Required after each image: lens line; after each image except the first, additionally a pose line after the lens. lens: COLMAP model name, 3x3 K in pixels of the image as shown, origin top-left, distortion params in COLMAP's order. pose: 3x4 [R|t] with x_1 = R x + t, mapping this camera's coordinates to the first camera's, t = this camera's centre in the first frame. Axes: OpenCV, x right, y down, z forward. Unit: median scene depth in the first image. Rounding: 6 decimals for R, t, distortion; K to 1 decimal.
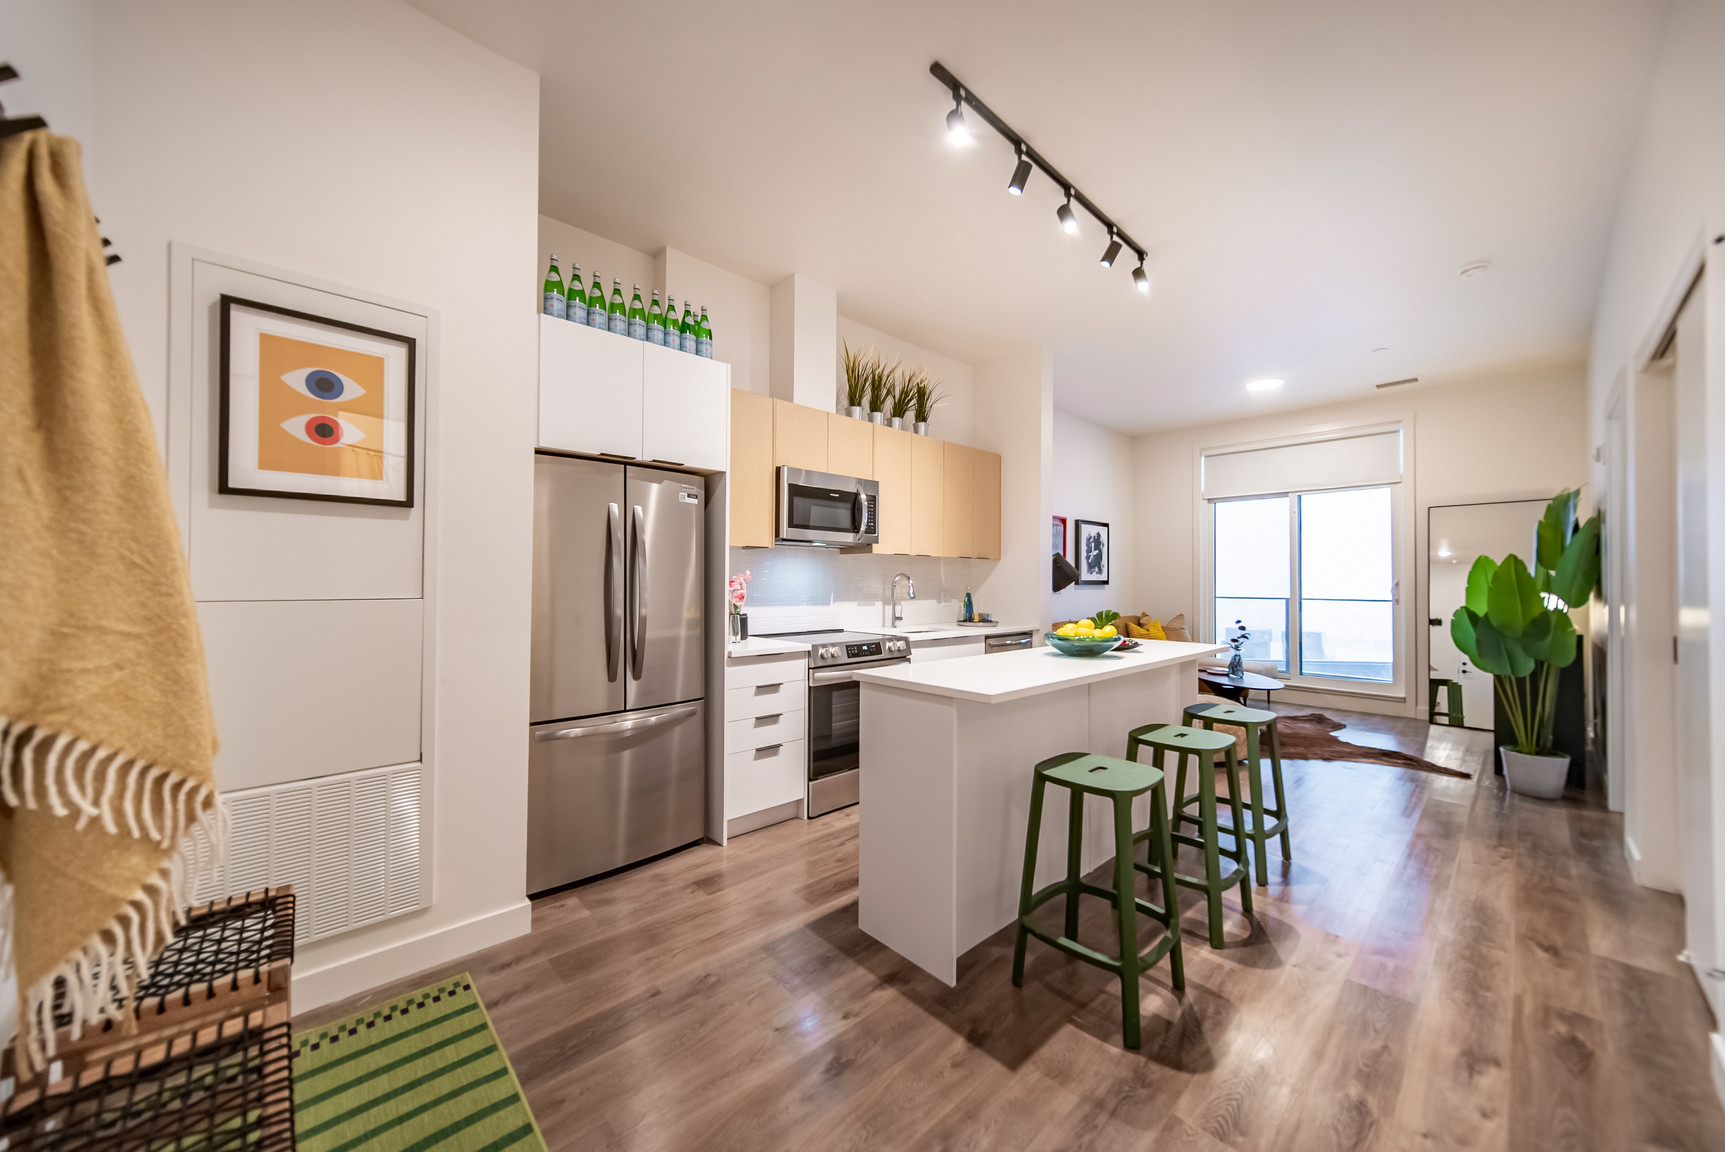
lens RADIAL K [[616.2, 0, 892.6], [0, 616.2, 575.9], [0, 0, 1]] dist [-0.000027, -0.000045]
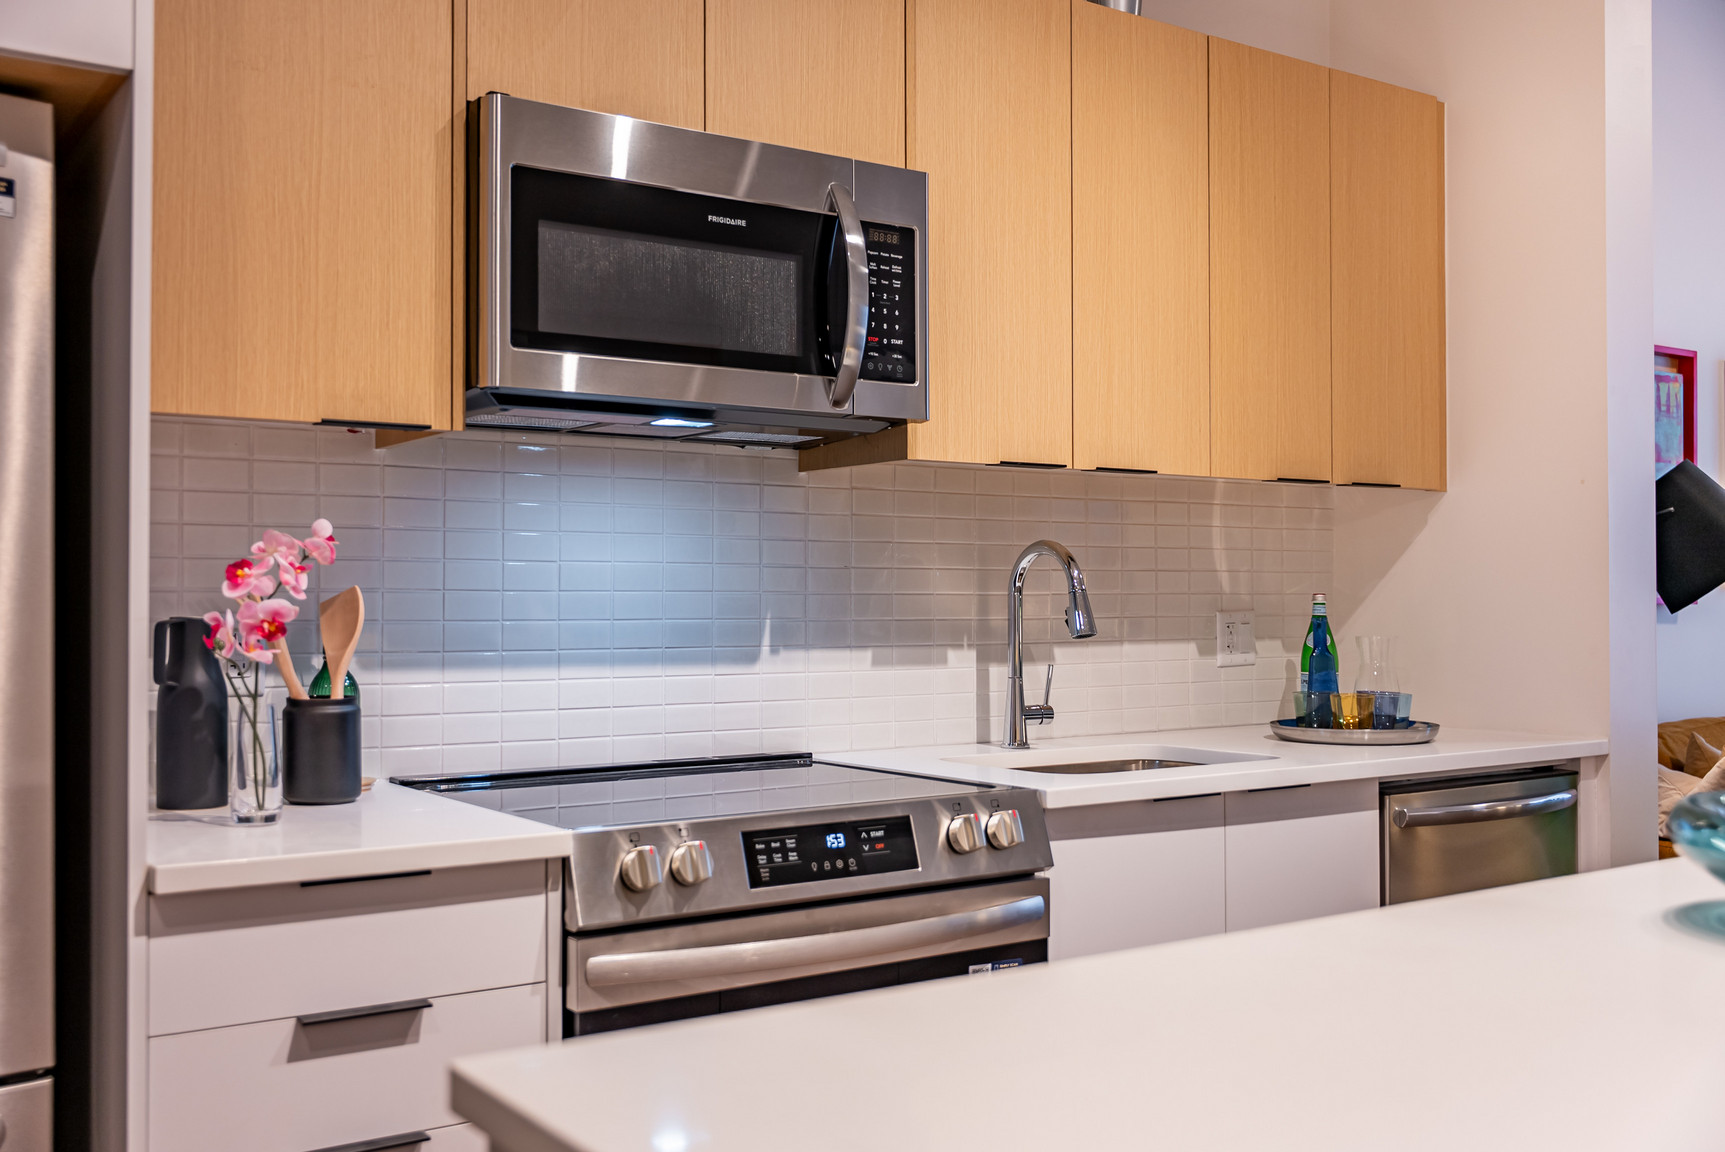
lens RADIAL K [[1658.0, 0, 862.5], [0, 1658.0, 576.0], [0, 0, 1]] dist [-0.001638, -0.011741]
pose [[0.983833, -0.013668, -0.178567, 0.072200], [0.012363, 0.999888, -0.008418, 0.017726], [0.178662, 0.006074, 0.983892, 0.330745]]
